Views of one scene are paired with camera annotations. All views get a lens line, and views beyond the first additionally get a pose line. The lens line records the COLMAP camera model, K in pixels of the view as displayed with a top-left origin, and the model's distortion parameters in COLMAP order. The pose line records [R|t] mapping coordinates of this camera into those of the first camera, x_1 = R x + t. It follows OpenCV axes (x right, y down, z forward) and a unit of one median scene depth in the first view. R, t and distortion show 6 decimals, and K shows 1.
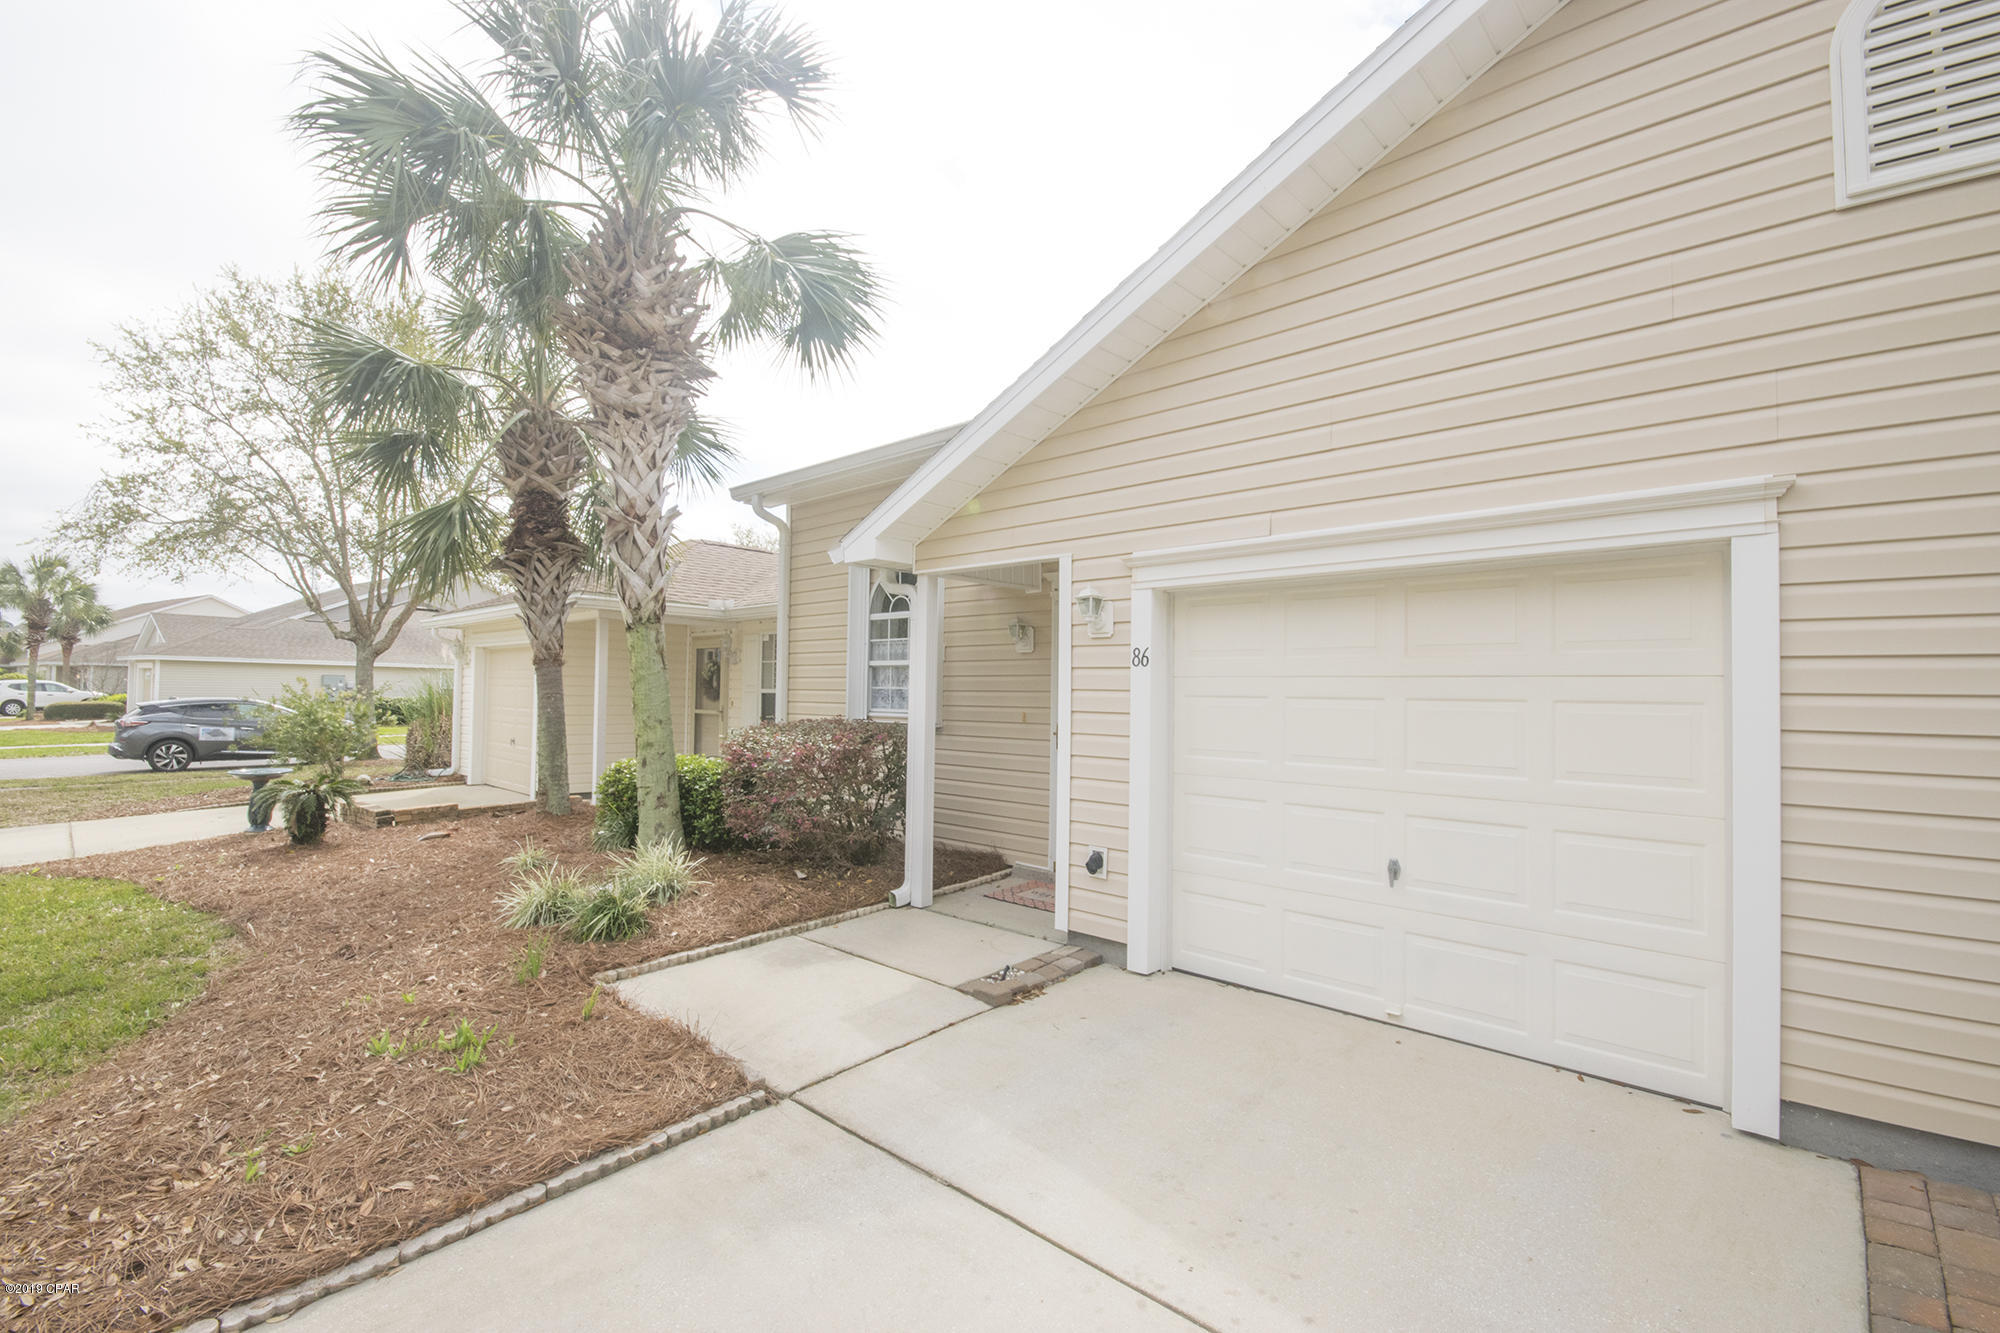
lens RADIAL K [[883.4, 0, 996.8], [0, 883.4, 673.7], [0, 0, 1]] dist [0.014058, -0.014166]
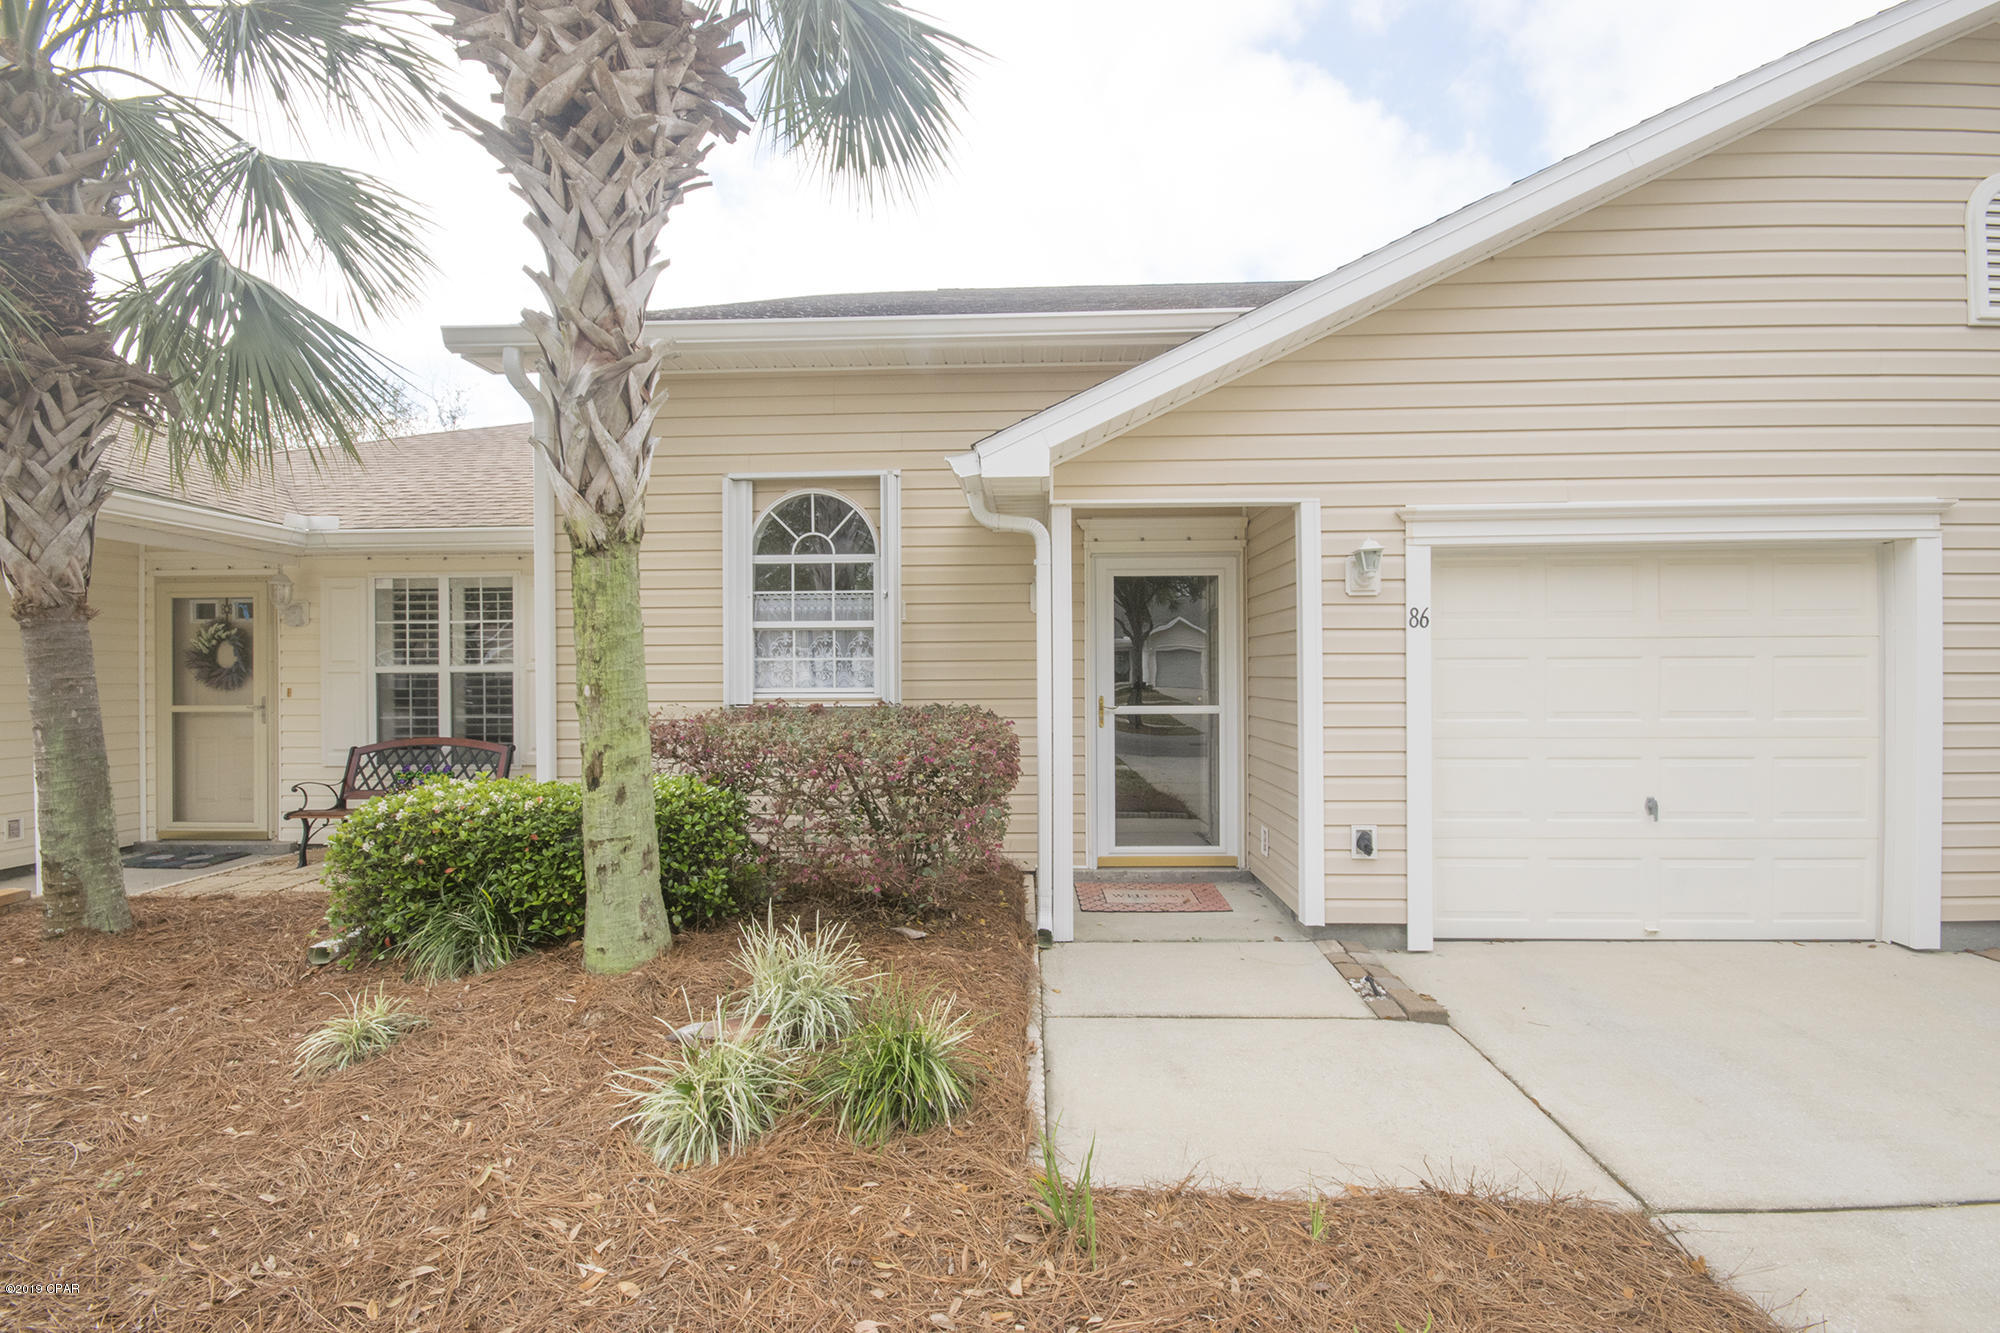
lens RADIAL K [[883.4, 0, 996.8], [0, 883.4, 673.7], [0, 0, 1]] dist [0.014058, -0.014166]
pose [[0.755257, -0.020144, 0.655119, -0.766155], [0.002077, 0.999596, 0.028341, 0.012604], [-0.655426, -0.020044, 0.754994, 0.563834]]
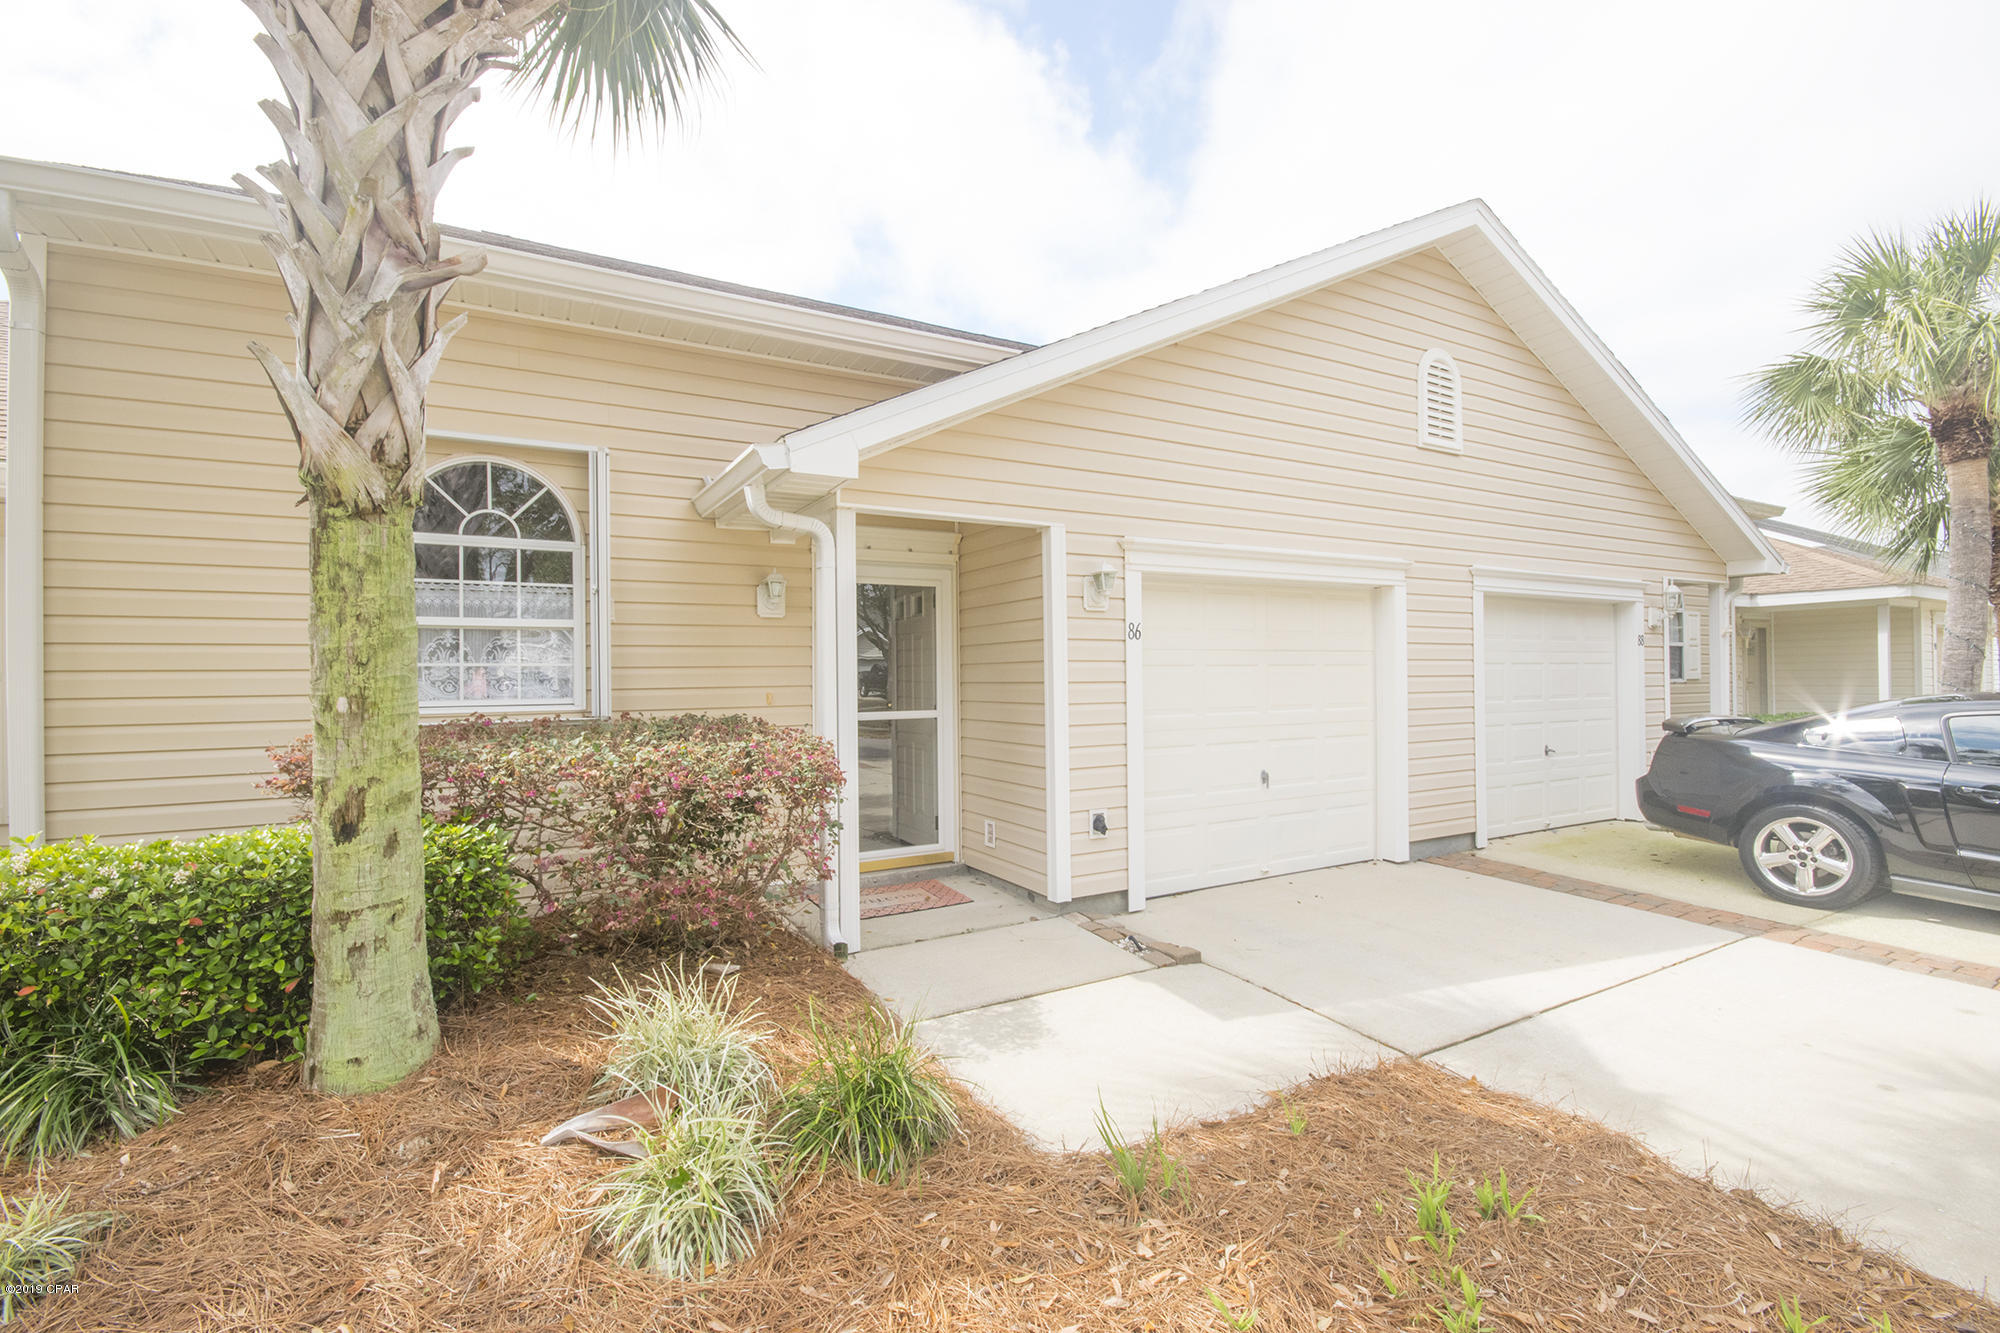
lens RADIAL K [[883.4, 0, 996.8], [0, 883.4, 673.7], [0, 0, 1]] dist [0.014058, -0.014166]
pose [[0.299163, -0.013043, 0.954113, -0.929464], [-0.004902, 0.999872, 0.015206, 0.018274], [-0.954189, -0.009226, 0.299061, 0.803121]]
